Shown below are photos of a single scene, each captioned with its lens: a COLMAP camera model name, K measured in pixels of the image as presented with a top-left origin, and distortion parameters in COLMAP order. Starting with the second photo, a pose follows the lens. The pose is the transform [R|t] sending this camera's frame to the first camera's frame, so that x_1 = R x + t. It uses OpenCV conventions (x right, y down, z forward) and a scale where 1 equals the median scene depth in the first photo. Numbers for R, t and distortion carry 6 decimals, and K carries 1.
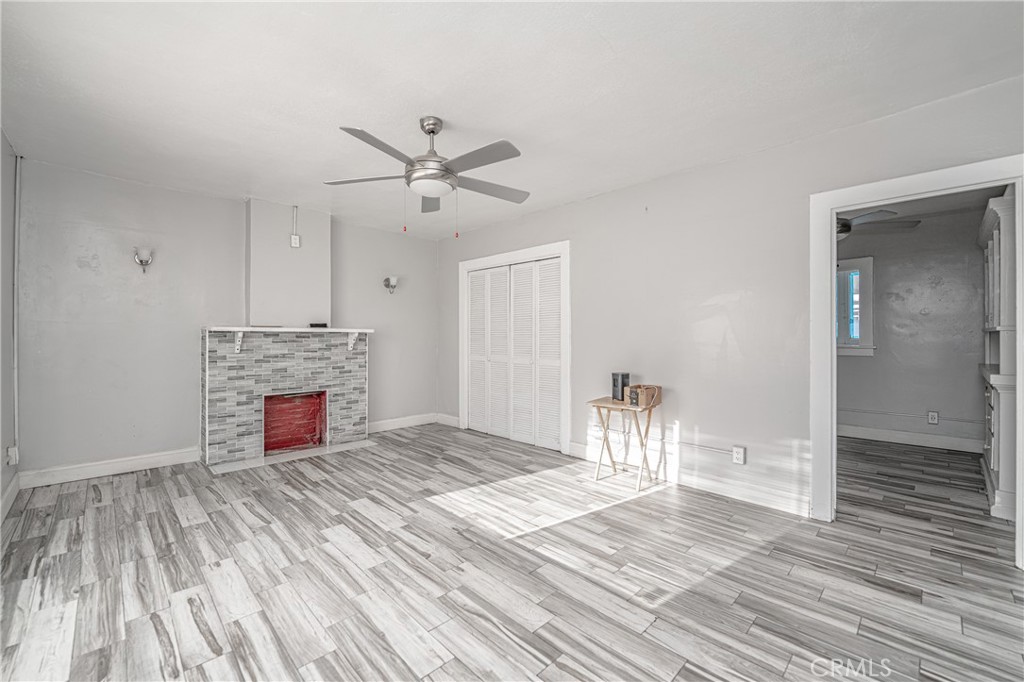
lens RADIAL K [[440.6, 0, 509.2], [0, 440.6, 337.3], [0, 0, 1]] dist [-0.007445, -0.000857]
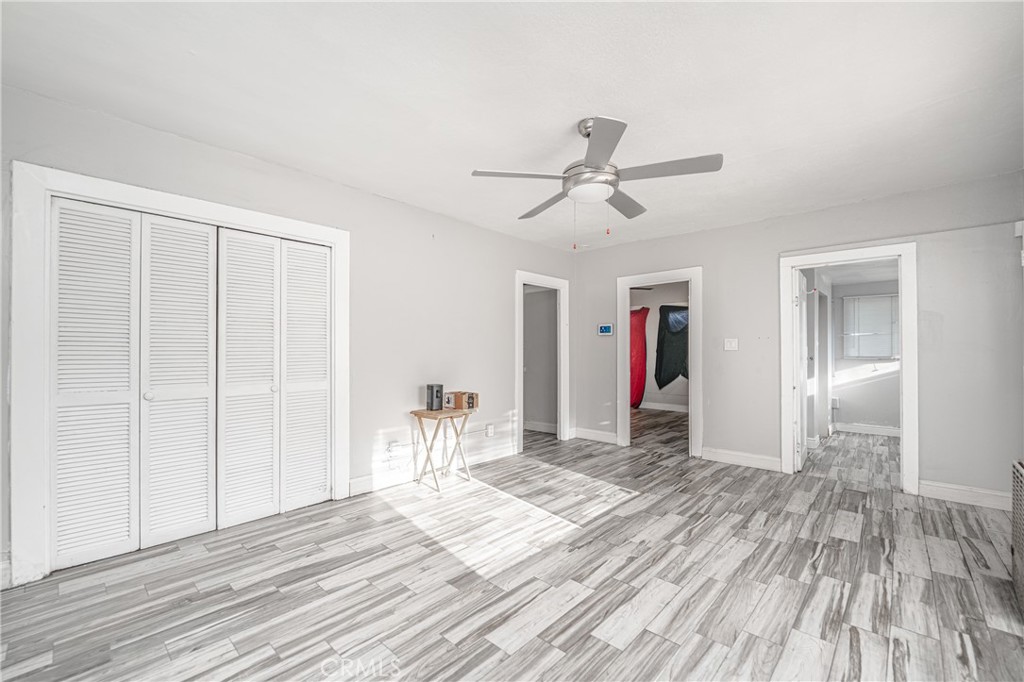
lens RADIAL K [[421.4, 0, 504.3], [0, 421.4, 346.2], [0, 0, 1]] dist [-0.004404, 0.000393]
pose [[-0.063530, 0.008381, 0.997945, -0.872467], [0.002279, 0.999963, -0.008253, -0.002953], [-0.997977, 0.001750, -0.063546, 1.013437]]
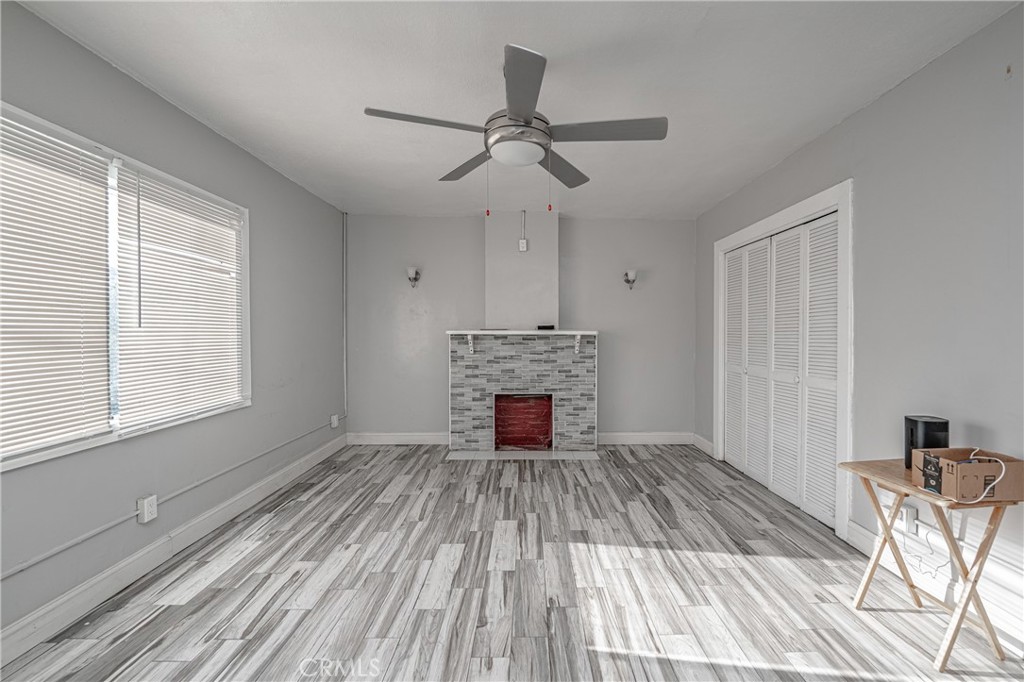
lens RADIAL K [[440.6, 0, 516.1], [0, 440.6, 340.3], [0, 0, 1]] dist [-0.007445, -0.000857]
pose [[0.718908, 0.009540, -0.695040, 0.296272], [-0.000415, 0.999912, 0.013295, -0.016669], [0.695105, -0.009269, 0.718849, 0.354949]]
